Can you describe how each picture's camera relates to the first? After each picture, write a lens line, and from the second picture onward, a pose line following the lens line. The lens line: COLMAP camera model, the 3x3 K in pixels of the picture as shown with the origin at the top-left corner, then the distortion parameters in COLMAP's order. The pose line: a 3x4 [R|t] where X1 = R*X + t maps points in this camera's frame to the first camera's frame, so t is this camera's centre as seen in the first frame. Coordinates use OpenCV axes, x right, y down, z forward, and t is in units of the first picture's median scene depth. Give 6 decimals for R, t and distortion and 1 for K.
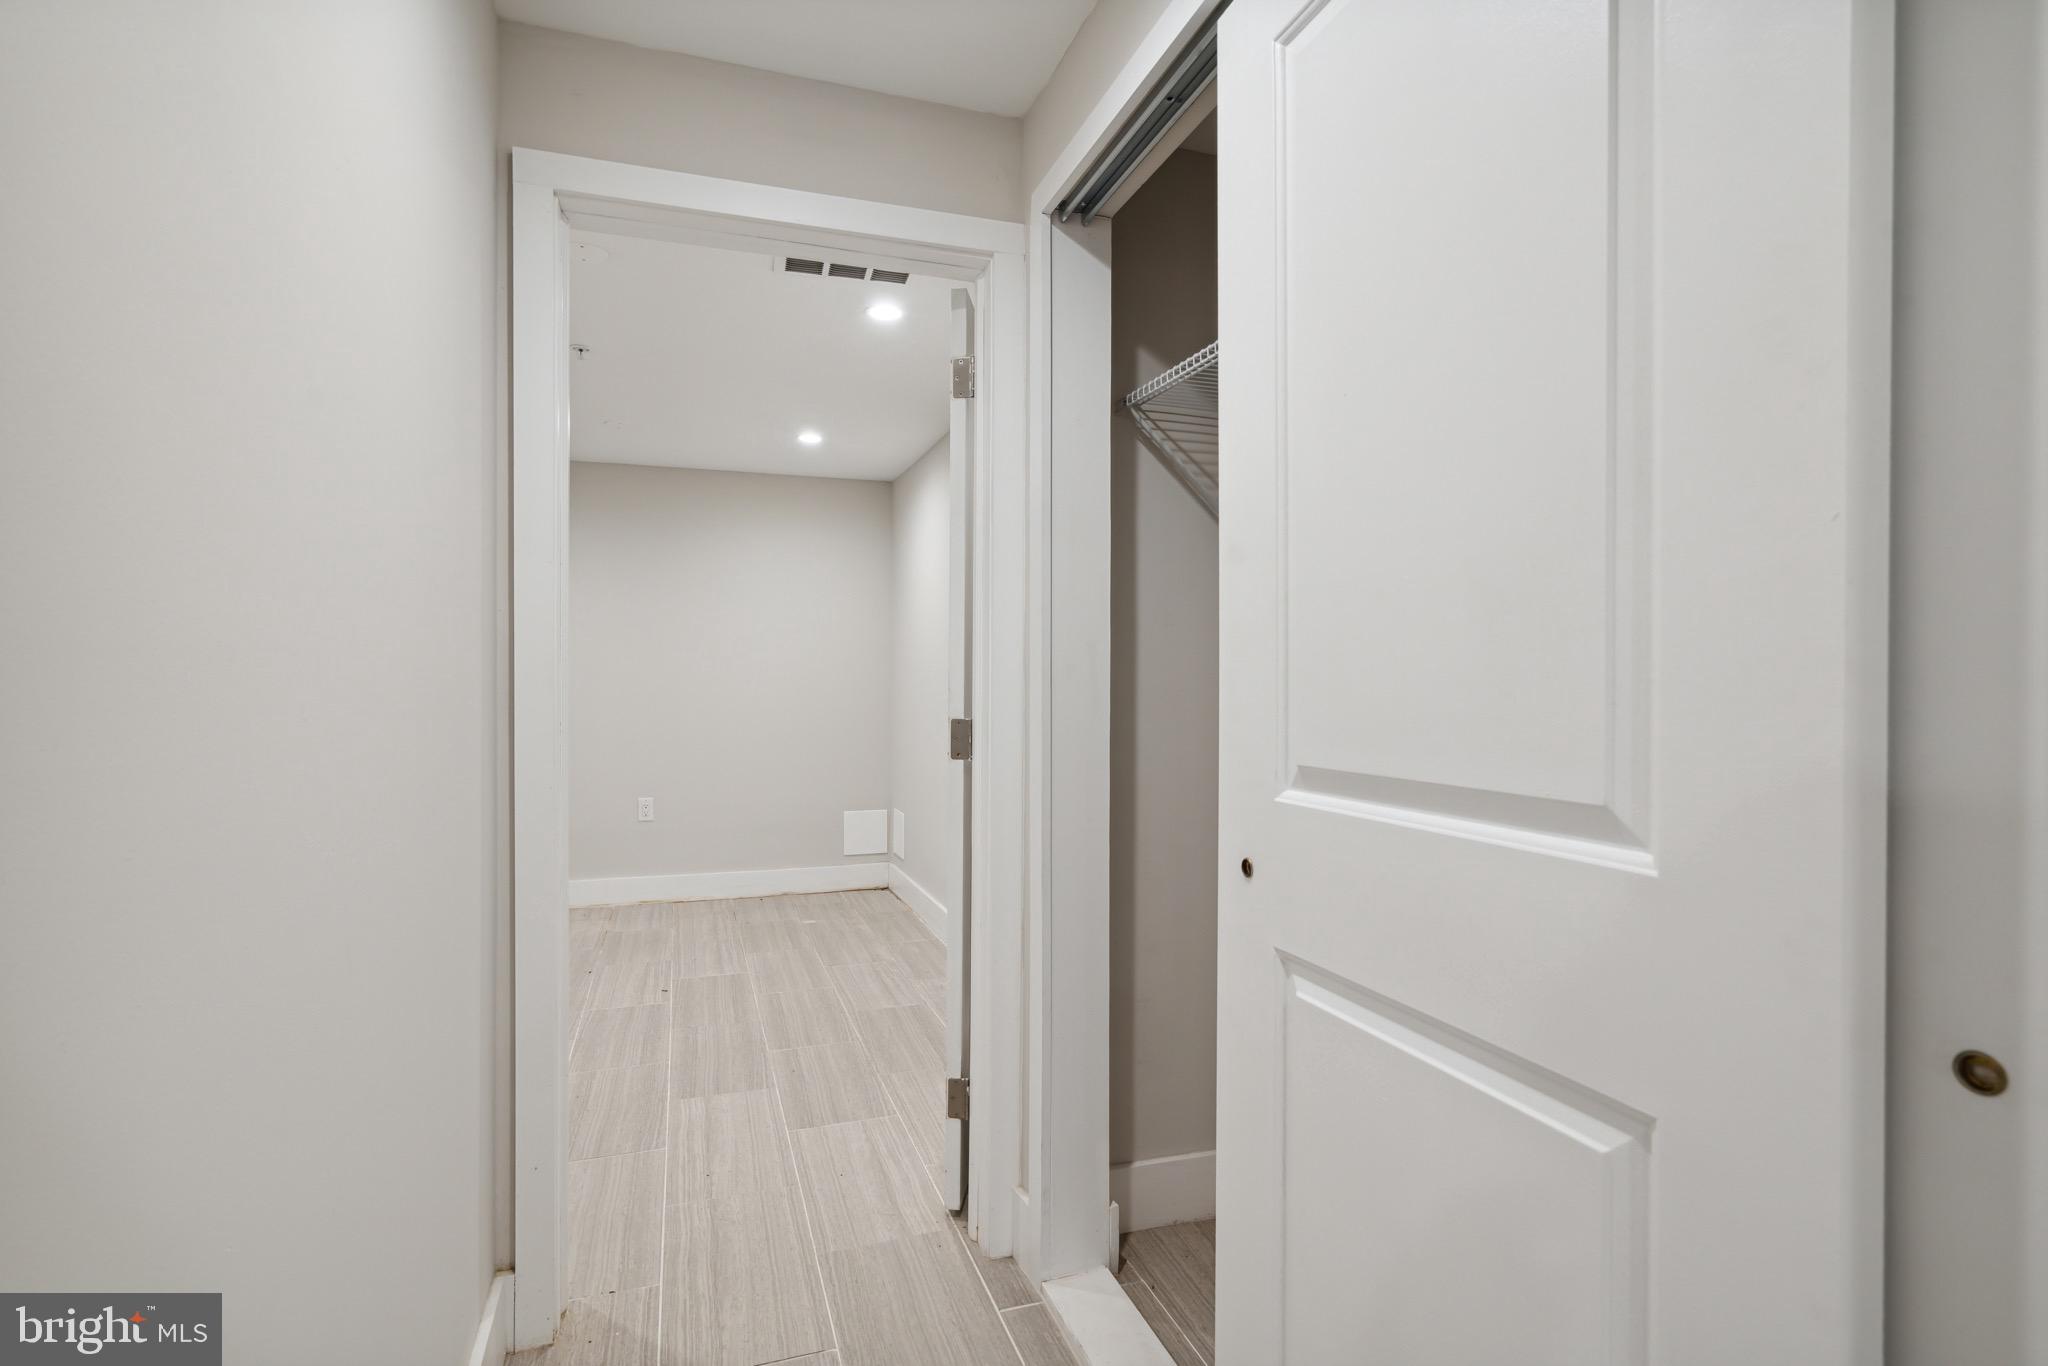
lens RADIAL K [[981.1, 0, 1023.0], [0, 981.1, 673.0], [0, 0, 1]] dist [0.012531, 0.000055]
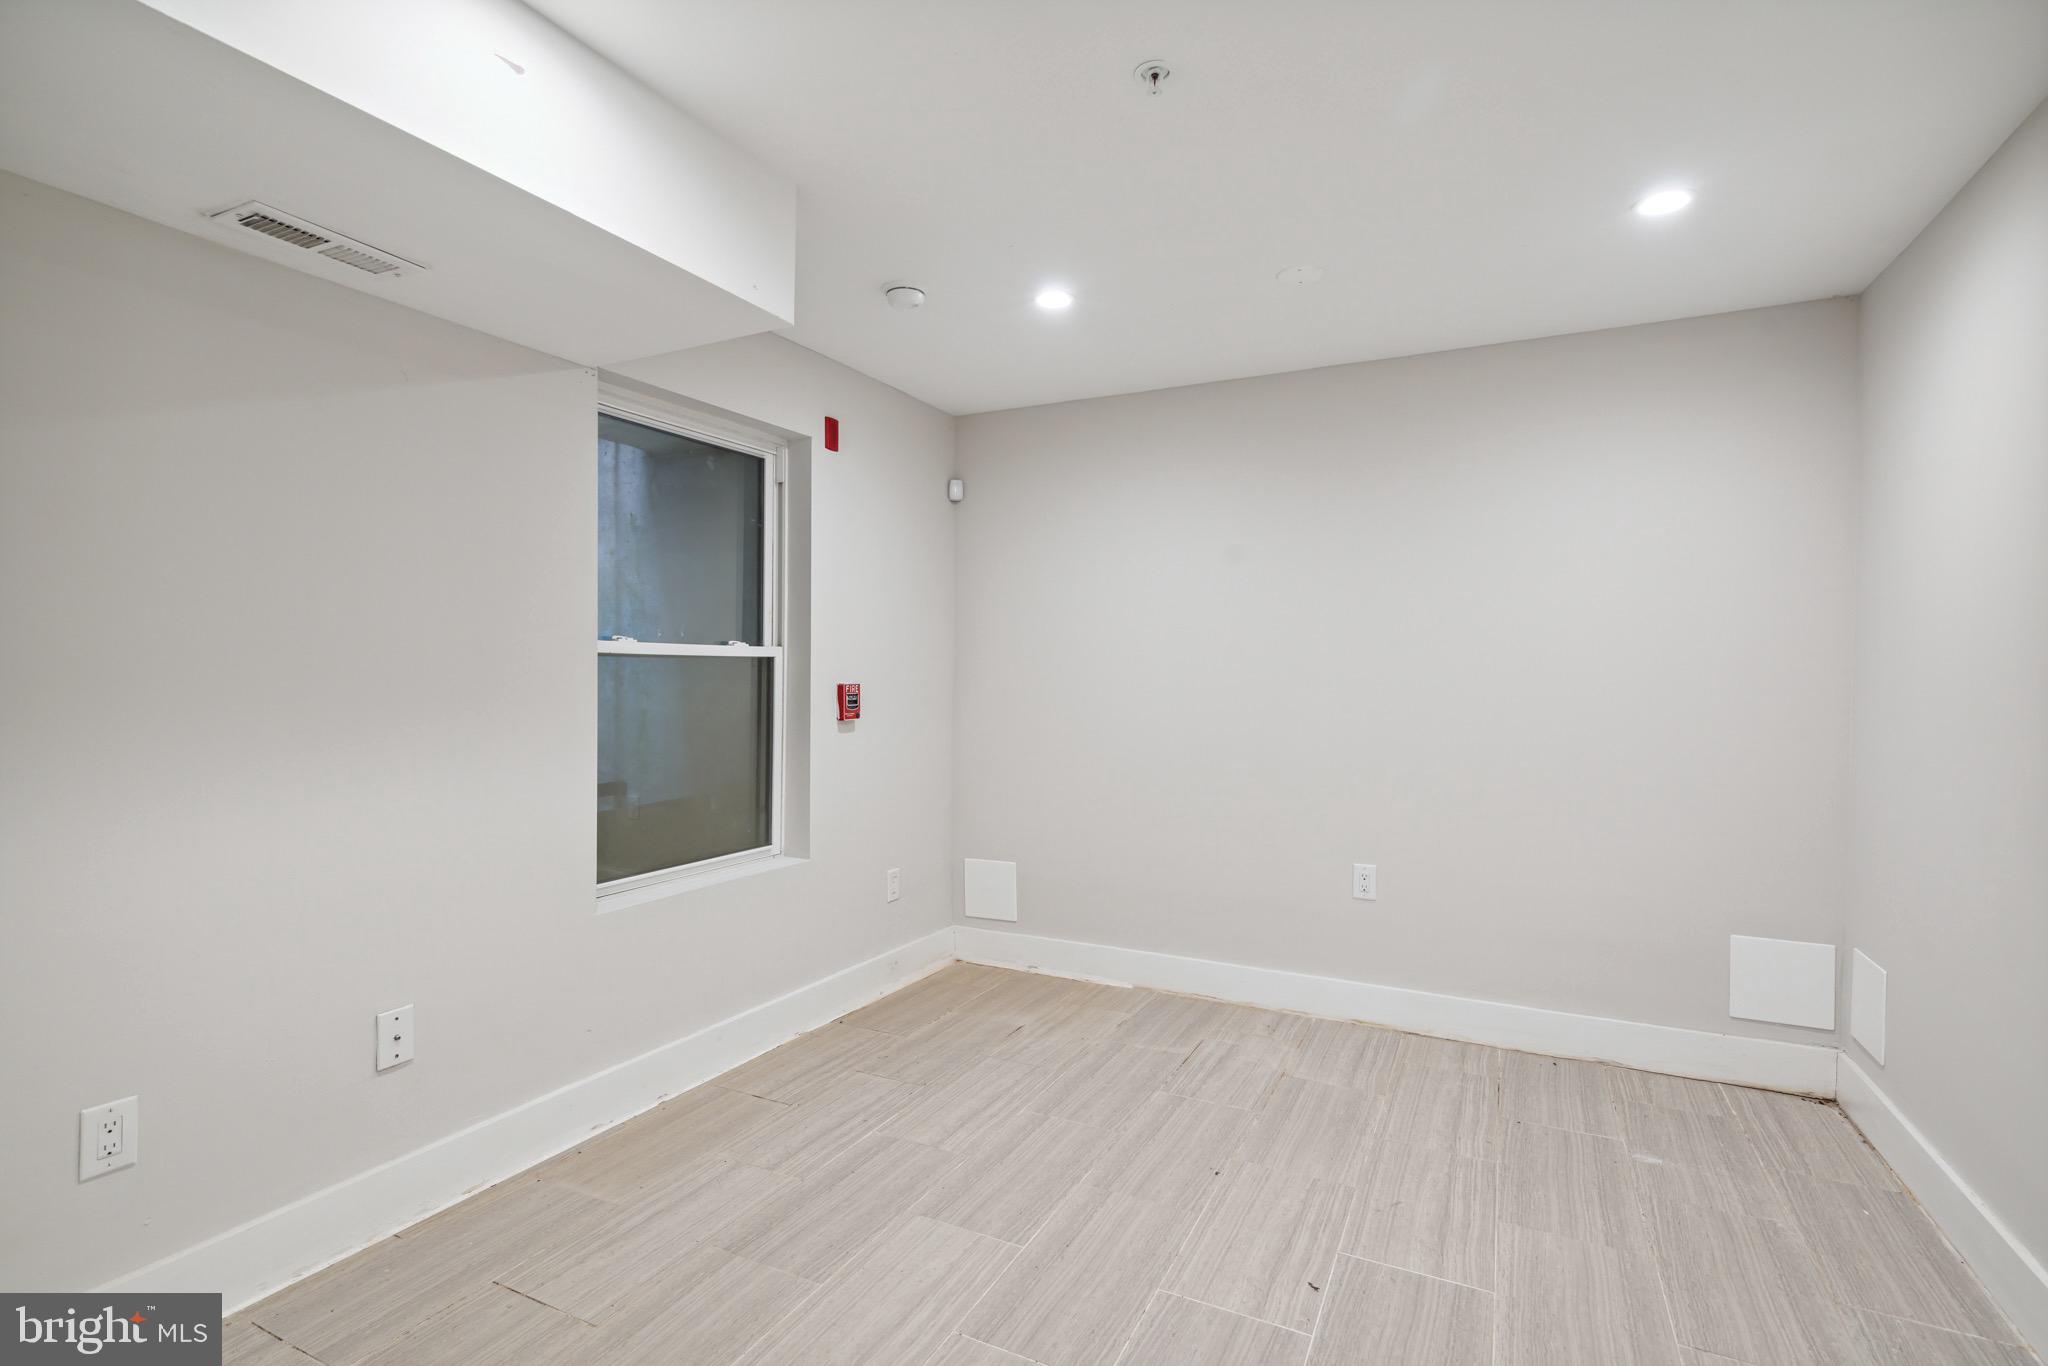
lens RADIAL K [[981.1, 0, 1020.1], [0, 981.1, 687.4], [0, 0, 1]] dist [0.012531, 0.000055]
pose [[0.696651, 0.015860, -0.717235, -0.078081], [-0.004220, 0.999829, 0.018010, -0.002497], [0.717398, -0.009520, 0.696599, 0.399463]]
